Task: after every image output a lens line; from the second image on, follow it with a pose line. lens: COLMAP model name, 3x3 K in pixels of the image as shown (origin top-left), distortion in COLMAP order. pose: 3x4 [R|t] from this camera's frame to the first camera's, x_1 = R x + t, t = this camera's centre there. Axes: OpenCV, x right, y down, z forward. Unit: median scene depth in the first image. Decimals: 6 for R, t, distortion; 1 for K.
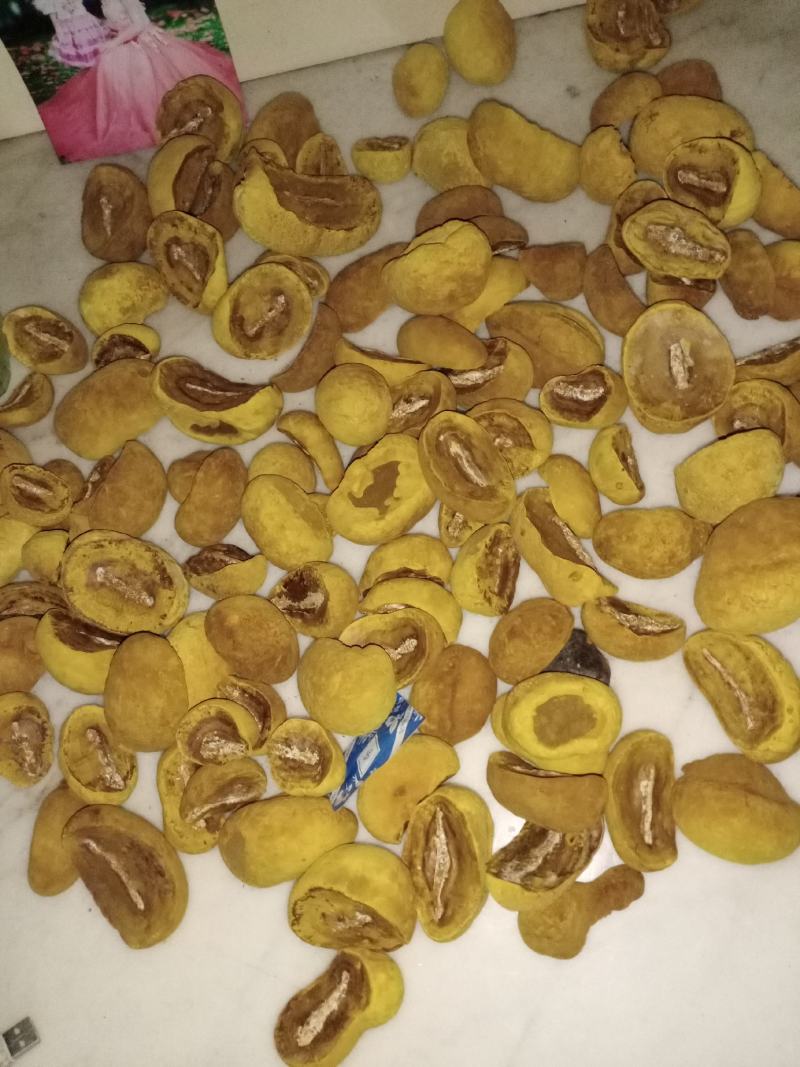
lens RADIAL K [[958.8, 0, 400.7], [0, 958.8, 518.6], [0, 0, 1]] dist [0.067527, -0.178966]
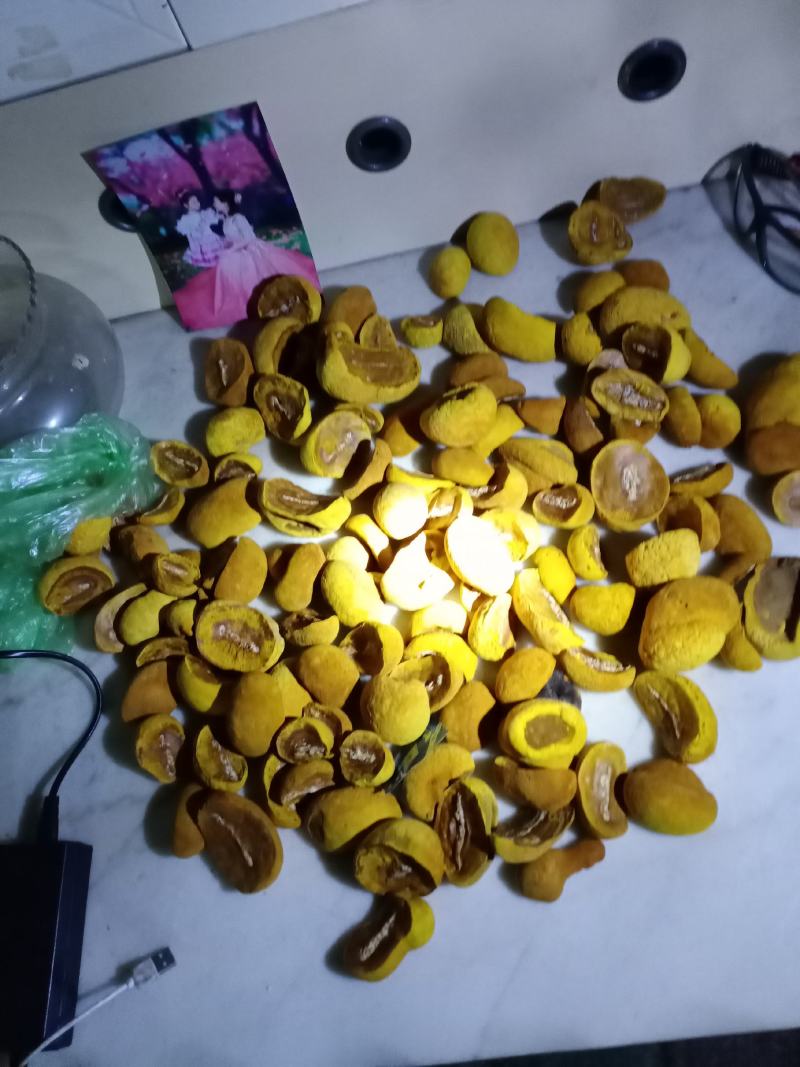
lens RADIAL K [[958.8, 0, 400.7], [0, 958.8, 518.6], [0, 0, 1]] dist [0.067527, -0.178966]
pose [[0.998776, -0.002133, -0.049416, 0.021459], [-0.002007, 0.996498, -0.083592, 0.011428], [0.049421, 0.083589, 0.995274, -0.407787]]
